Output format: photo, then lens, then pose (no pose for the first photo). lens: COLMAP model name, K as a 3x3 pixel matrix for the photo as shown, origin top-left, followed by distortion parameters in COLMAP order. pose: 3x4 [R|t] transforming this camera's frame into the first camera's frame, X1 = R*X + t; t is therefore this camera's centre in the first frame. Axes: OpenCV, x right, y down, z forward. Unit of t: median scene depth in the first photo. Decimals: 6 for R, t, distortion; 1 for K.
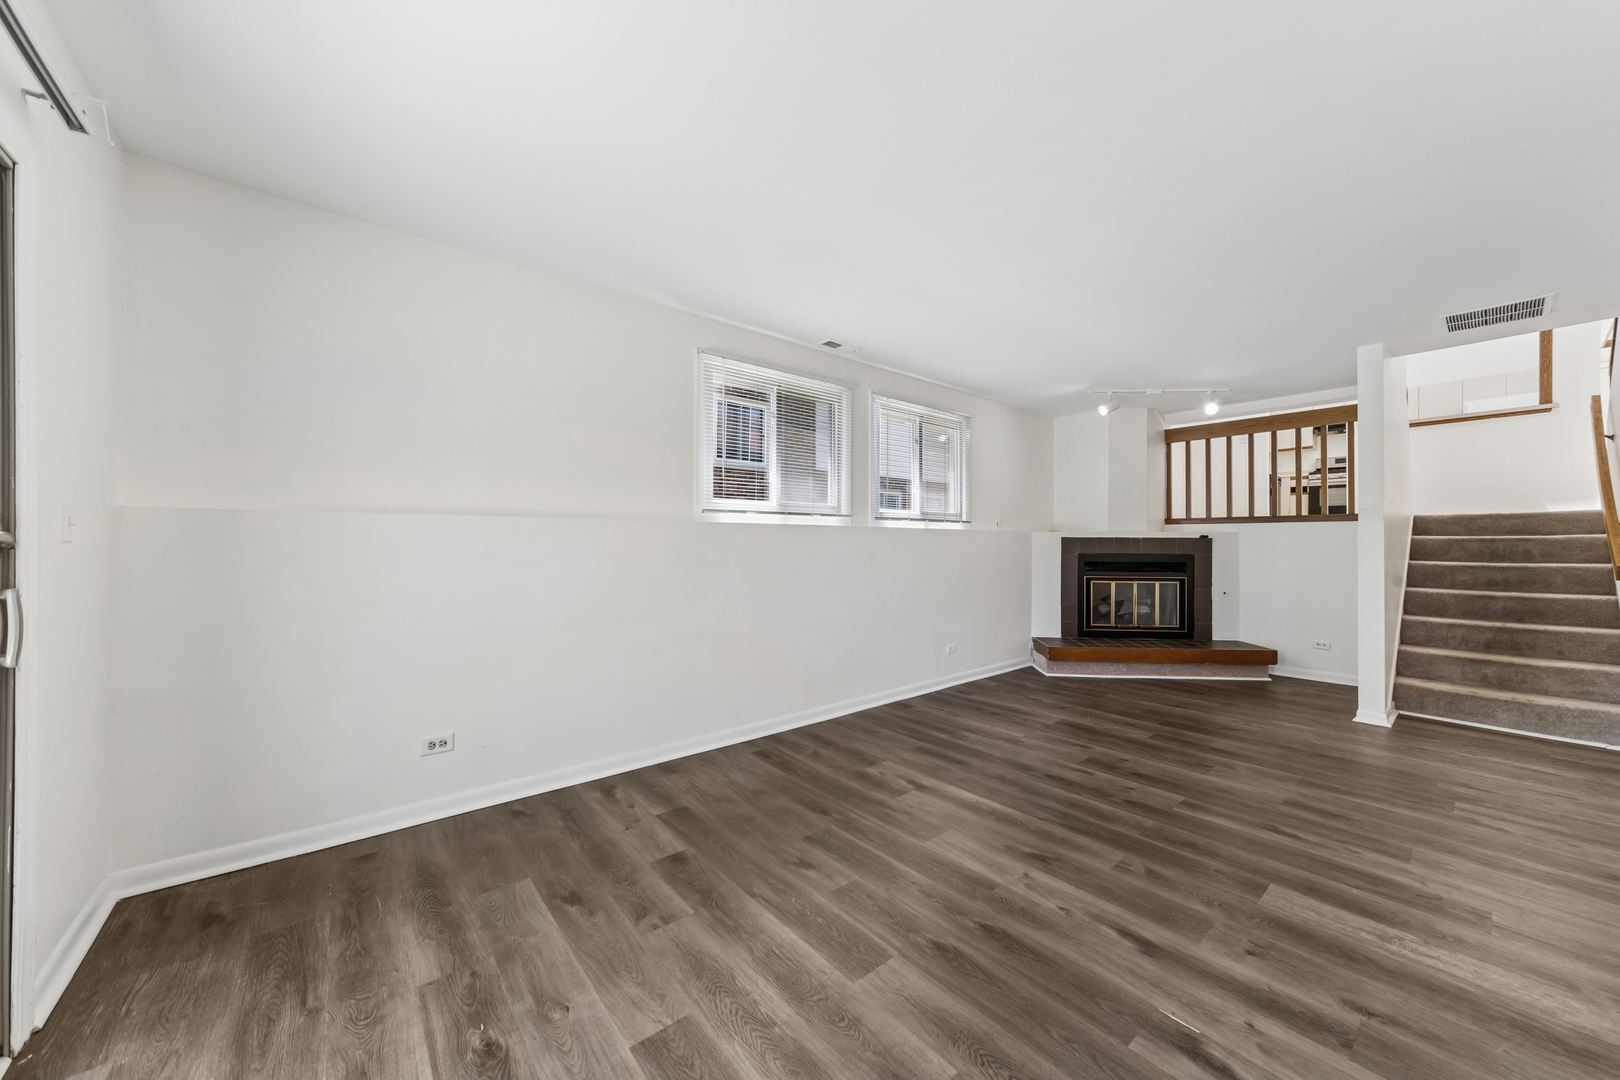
lens RADIAL K [[573.4, 0, 810.0], [0, 573.4, 540.0], [0, 0, 1]] dist [0.000110, 0.000049]
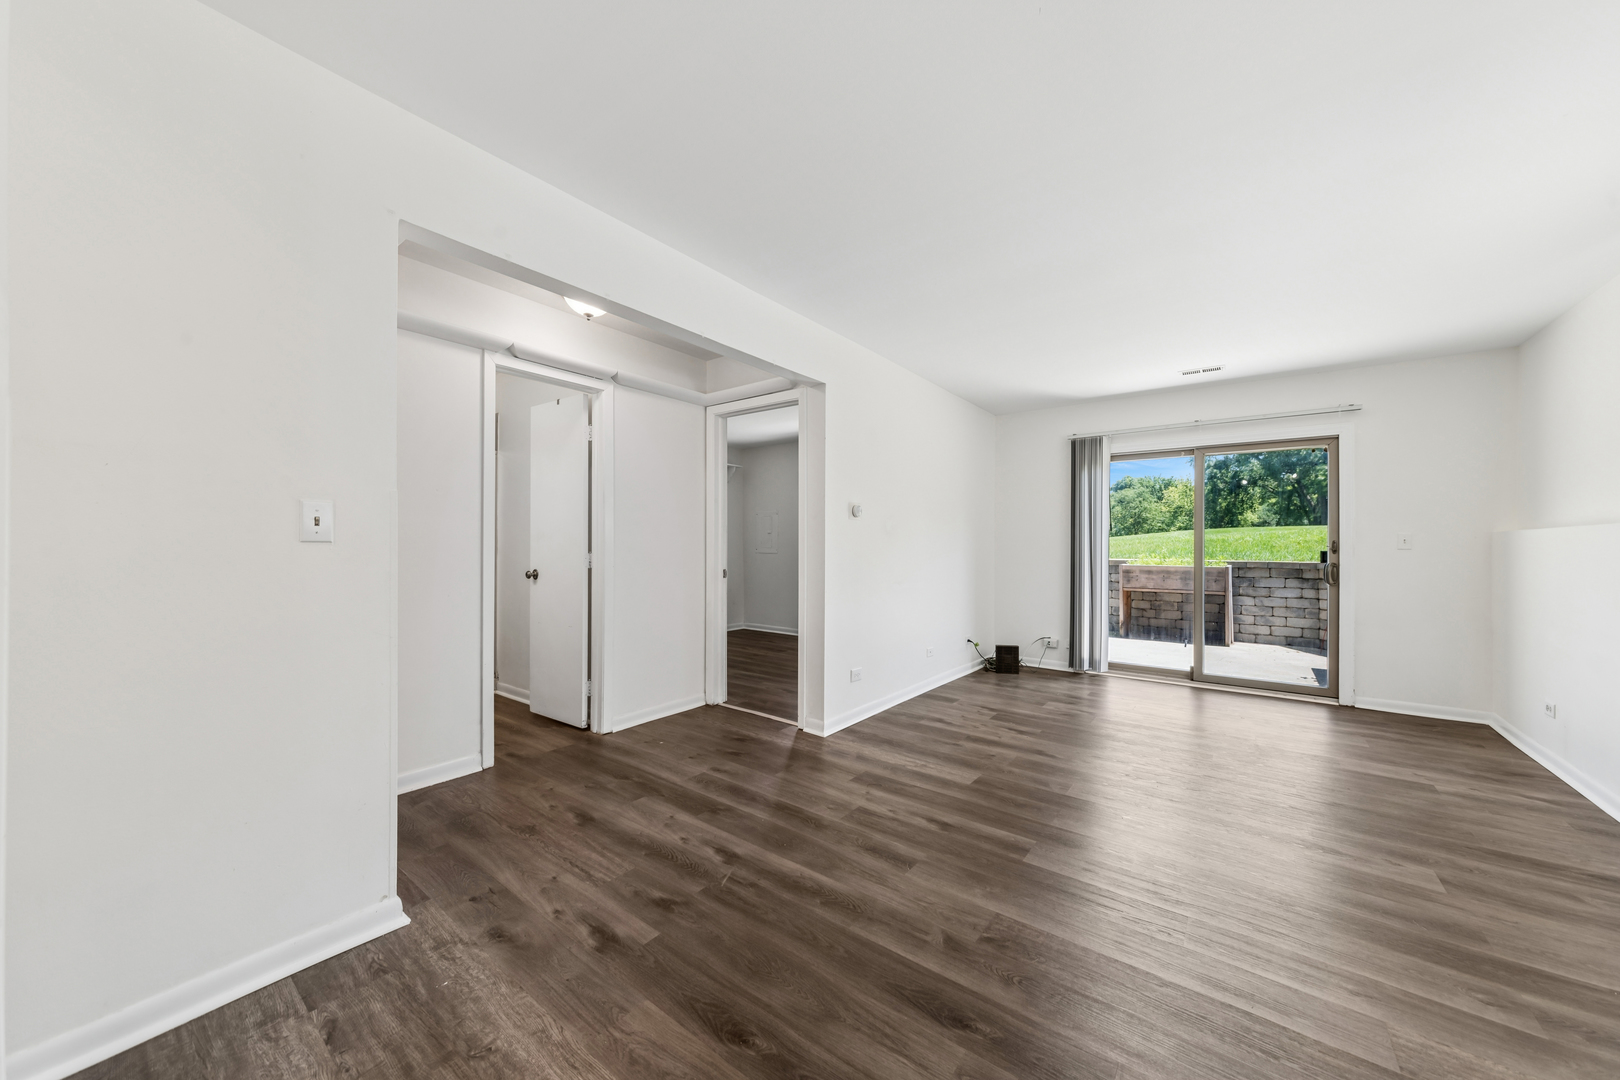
lens RADIAL K [[573.4, 0, 810.0], [0, 573.4, 540.0], [0, 0, 1]] dist [0.000110, 0.000049]
pose [[-0.974762, -0.011914, -0.222927, 1.257699], [-0.007957, 0.999795, -0.018636, 0.019284], [0.223103, -0.016392, -0.974657, 1.918316]]
